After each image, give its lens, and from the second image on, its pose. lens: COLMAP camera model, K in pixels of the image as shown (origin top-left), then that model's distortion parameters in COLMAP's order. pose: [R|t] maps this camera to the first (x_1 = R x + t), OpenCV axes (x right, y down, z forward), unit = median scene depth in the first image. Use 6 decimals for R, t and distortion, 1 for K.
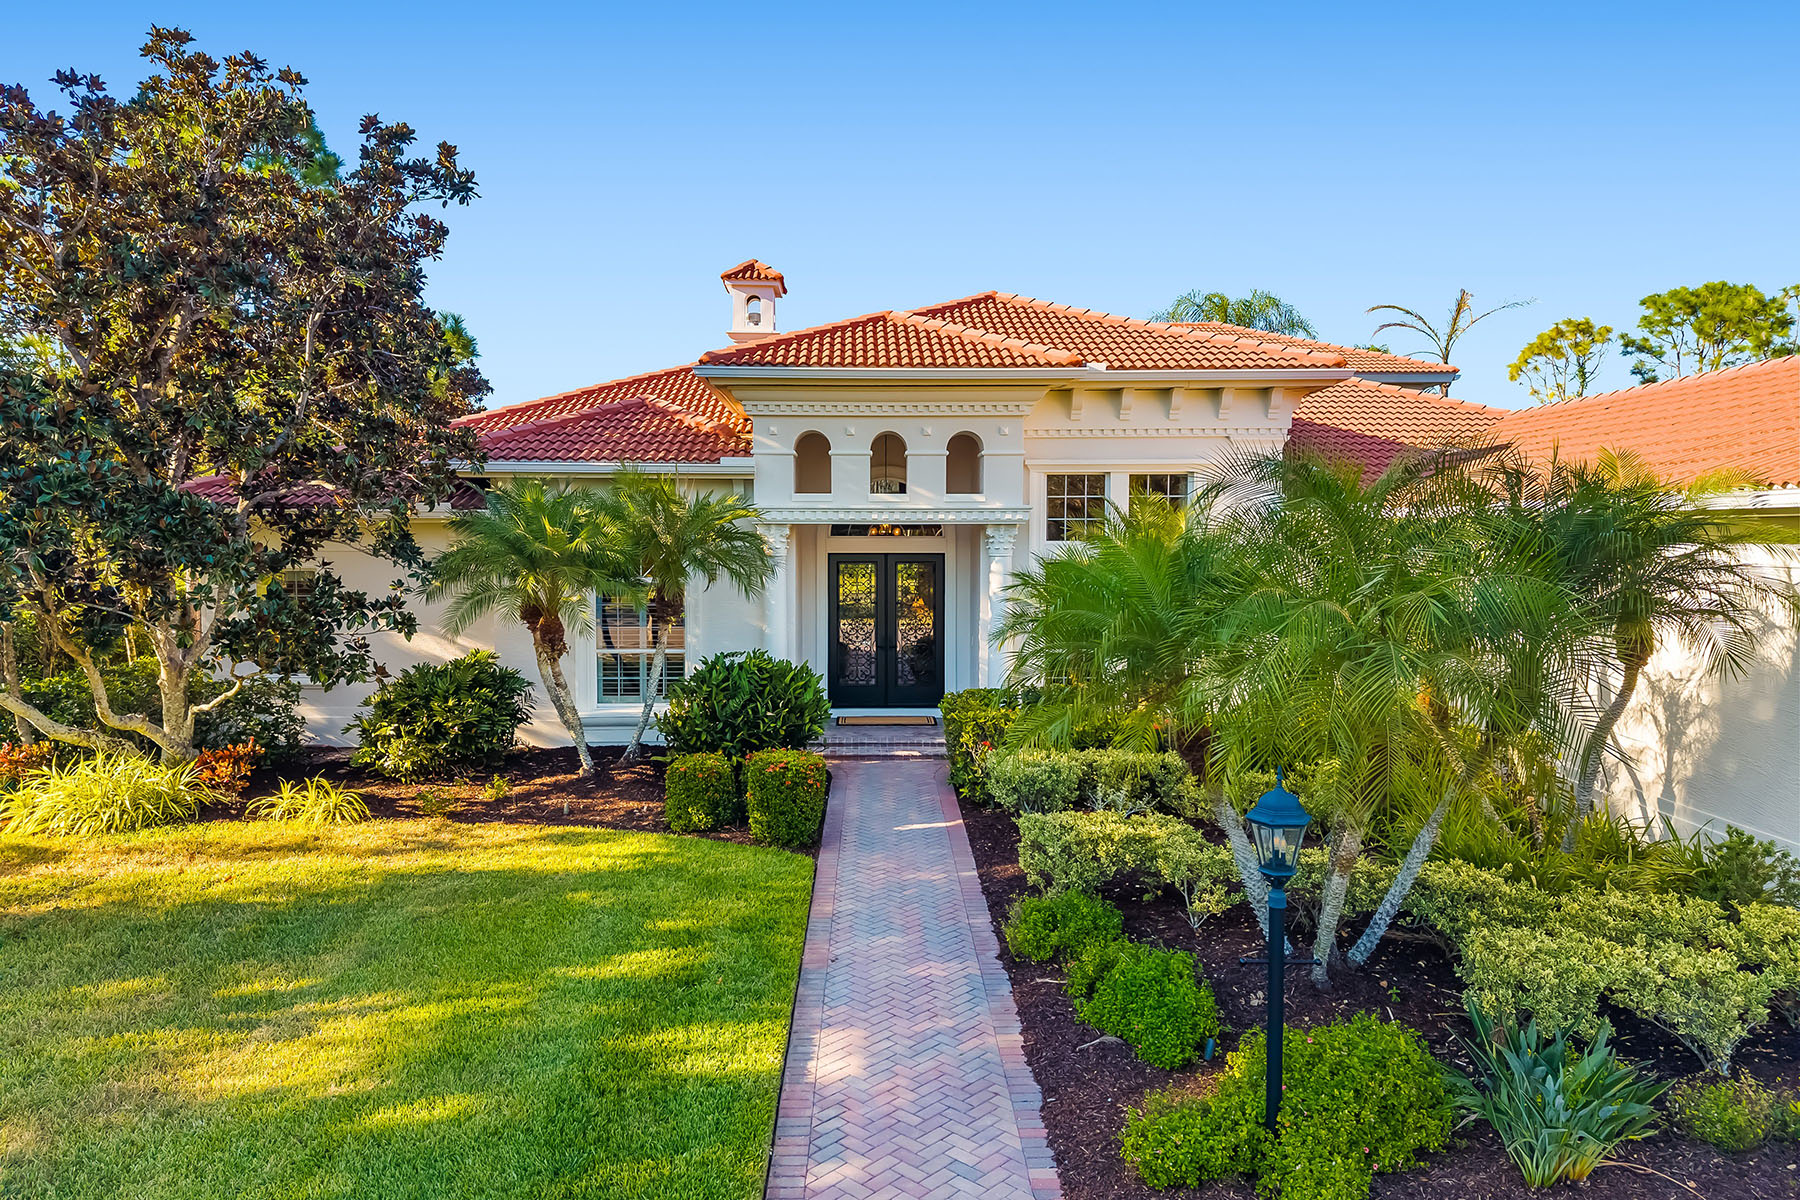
lens RADIAL K [[1186.7, 0, 900.0], [0, 1186.7, 600.0], [0, 0, 1]] dist [0.066314, -0.048217]
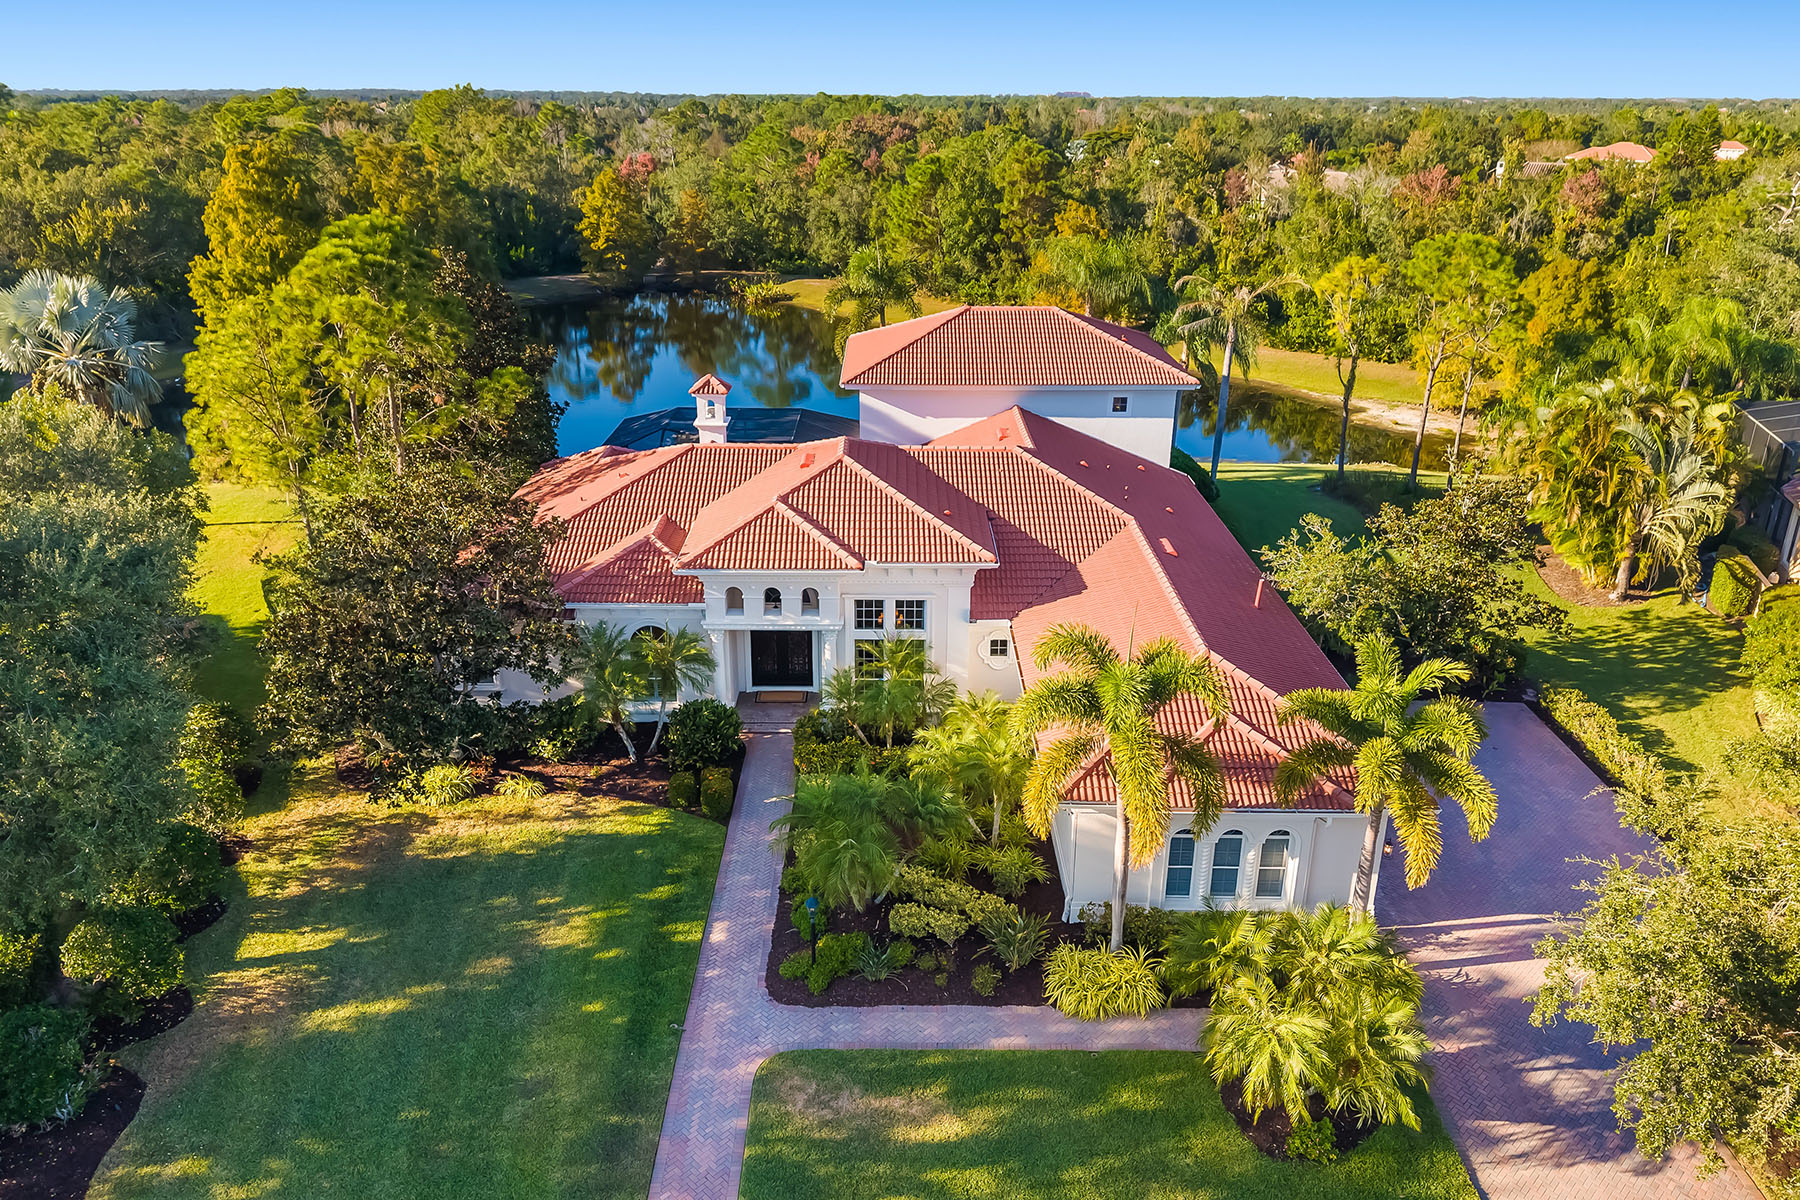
lens RADIAL K [[1186.7, 0, 900.0], [0, 1186.7, 600.0], [0, 0, 1]] dist [0.066314, -0.048217]
pose [[0.999920, 0.005703, -0.011300, 0.326310], [-0.002120, 0.955598, 0.294665, -1.009867], [0.012479, -0.294617, 0.955534, -1.307898]]
